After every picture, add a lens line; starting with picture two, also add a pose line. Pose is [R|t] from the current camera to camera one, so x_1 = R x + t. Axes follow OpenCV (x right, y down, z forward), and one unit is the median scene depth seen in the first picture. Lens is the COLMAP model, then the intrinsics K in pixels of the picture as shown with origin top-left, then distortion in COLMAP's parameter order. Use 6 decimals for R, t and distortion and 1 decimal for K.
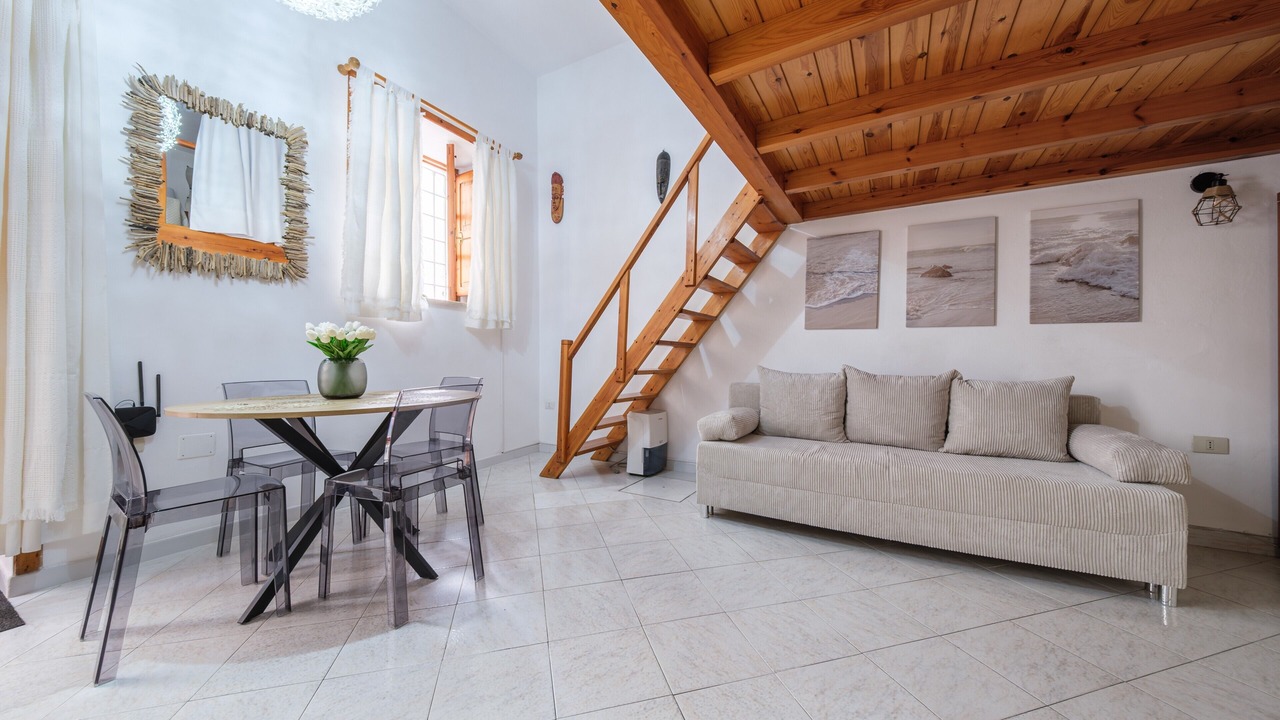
lens RADIAL K [[440.6, 0, 642.9], [0, 440.6, 355.5], [0, 0, 1]] dist [0.025640, -0.010825]
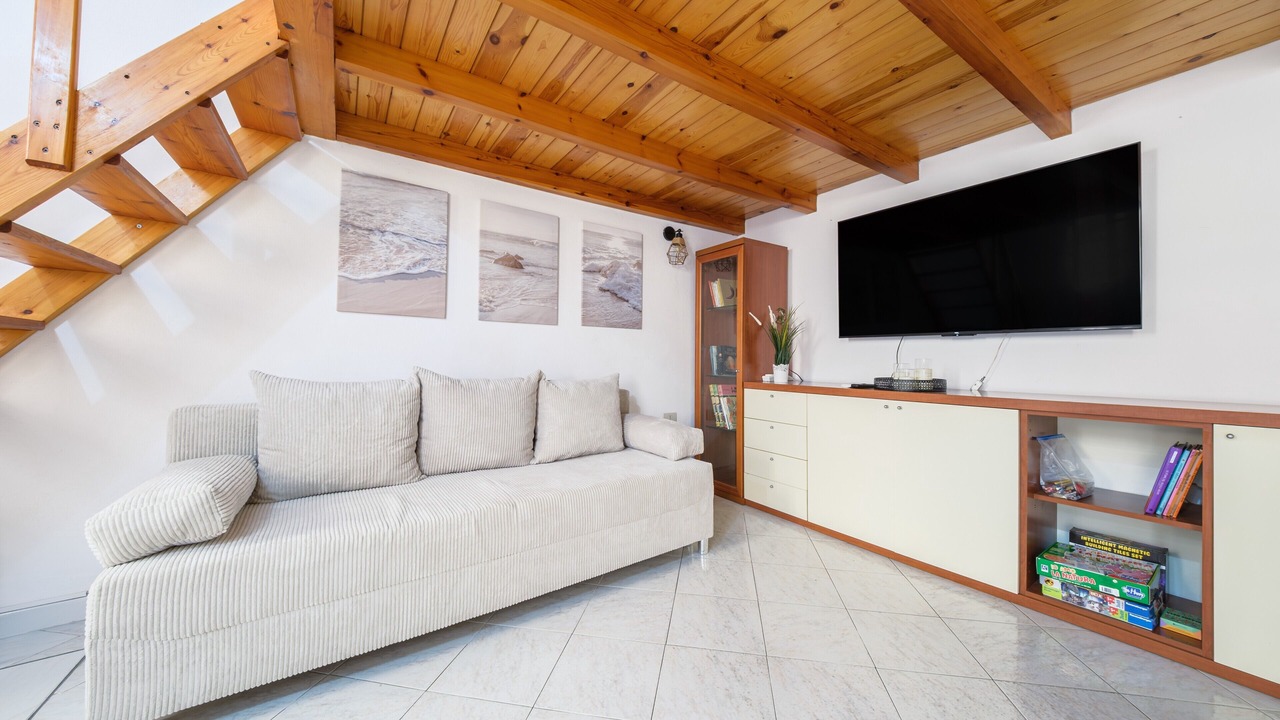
lens RADIAL K [[434.1, 0, 642.4], [0, 434.1, 355.6], [0, 0, 1]] dist [0.032349, -0.015819]
pose [[0.434201, 0.007850, 0.900782, -0.009275], [-0.007993, 0.999956, -0.004862, 0.004613], [-0.900781, -0.005089, 0.434245, 0.407249]]
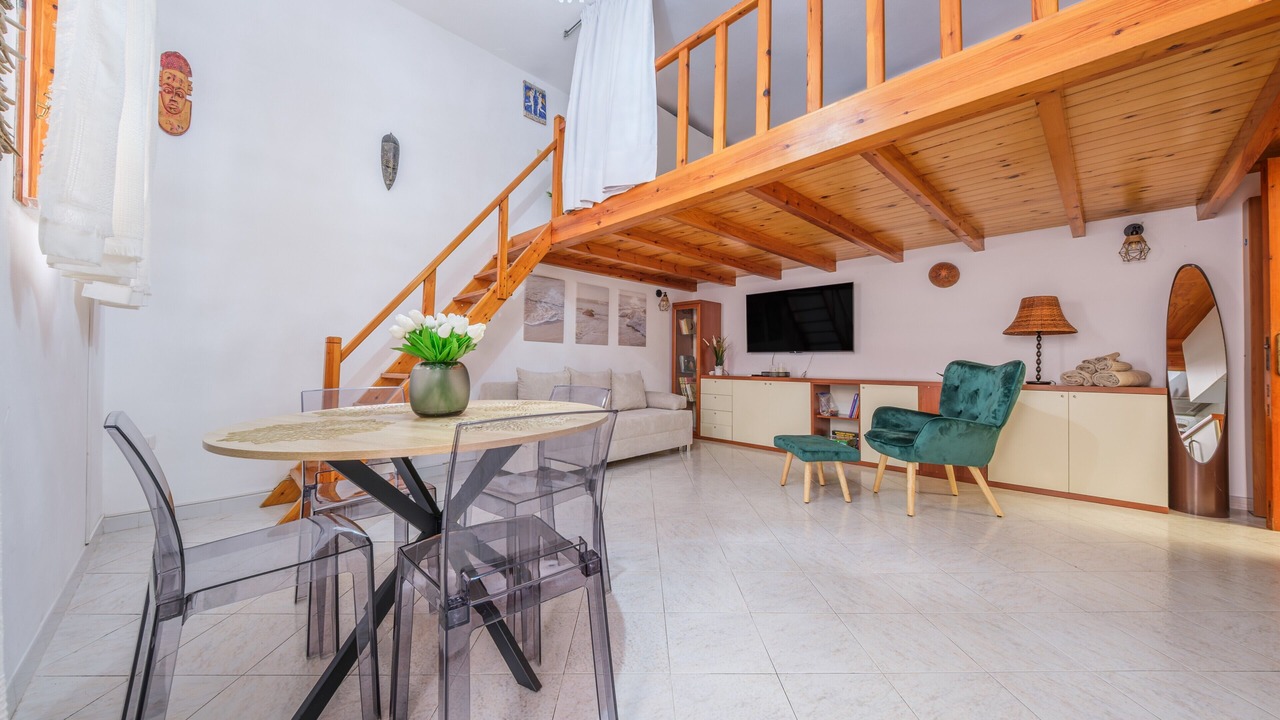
lens RADIAL K [[440.6, 0, 642.9], [0, 440.6, 355.5], [0, 0, 1]] dist [0.025640, -0.010825]
pose [[0.257997, 0.017765, 0.965982, -1.009454], [-0.008363, 0.999835, -0.016155, 0.006273], [-0.966110, -0.003910, 0.258103, 0.373184]]
